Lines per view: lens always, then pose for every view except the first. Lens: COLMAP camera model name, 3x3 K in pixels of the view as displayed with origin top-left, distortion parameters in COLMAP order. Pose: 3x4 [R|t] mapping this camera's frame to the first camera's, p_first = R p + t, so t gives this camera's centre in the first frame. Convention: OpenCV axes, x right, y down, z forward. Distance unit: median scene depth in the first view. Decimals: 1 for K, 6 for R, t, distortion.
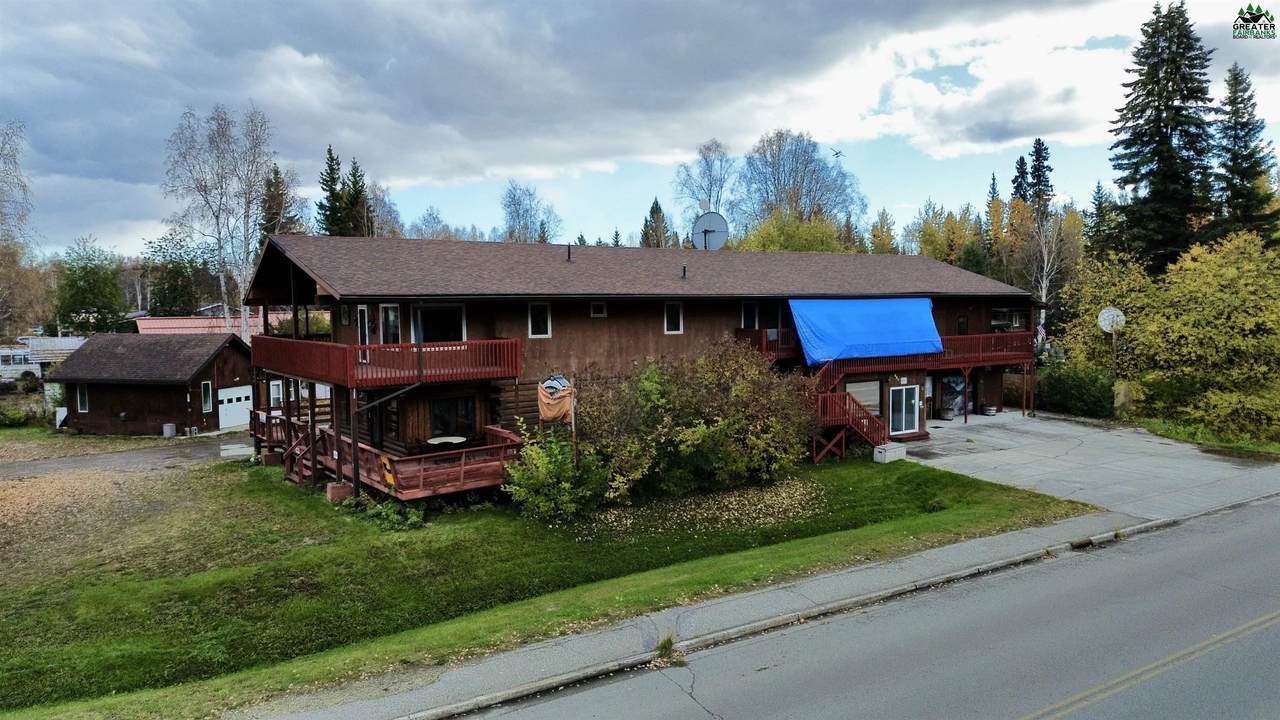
lens RADIAL K [[905.9, 0, 643.9], [0, 905.9, 358.9], [0, 0, 1]] dist [0.098431, -0.110754]
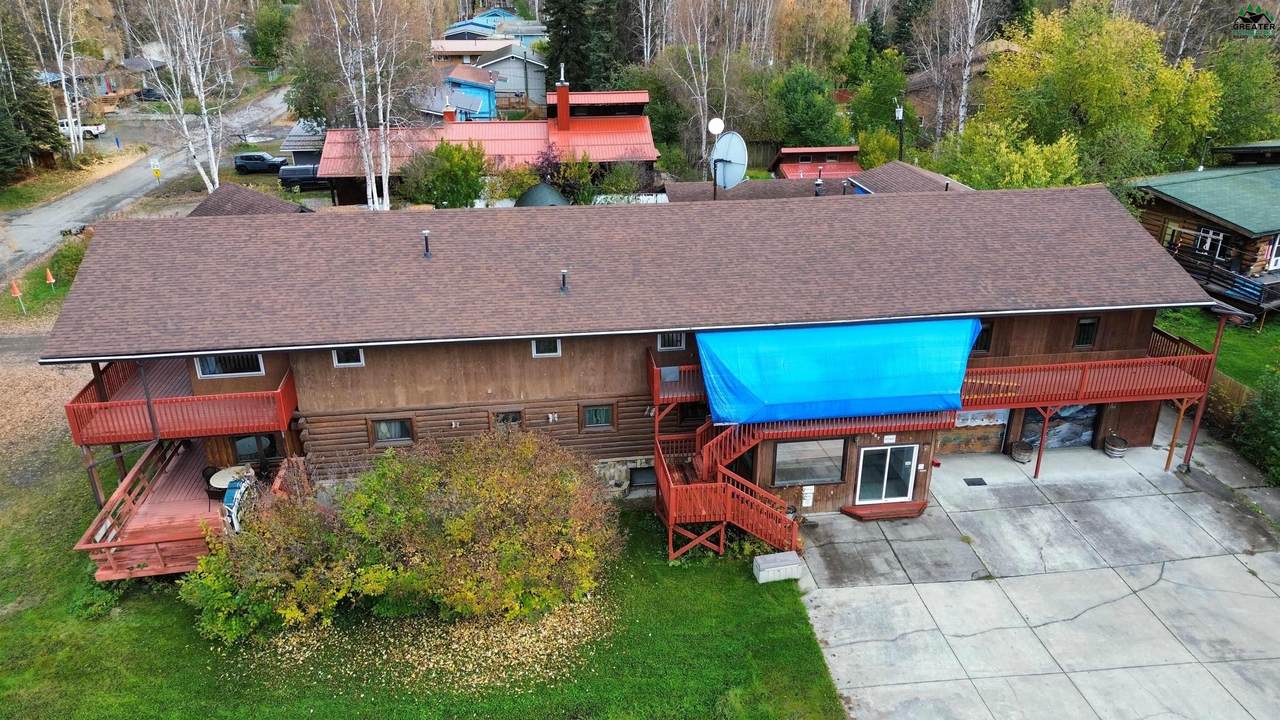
lens RADIAL K [[905.9, 0, 643.9], [0, 905.9, 358.9], [0, 0, 1]] dist [0.098431, -0.110754]
pose [[0.889465, 0.190458, -0.415426, 0.357394], [-0.037753, 0.936535, 0.348535, -0.248958], [0.455442, -0.294326, 0.840205, 0.293000]]
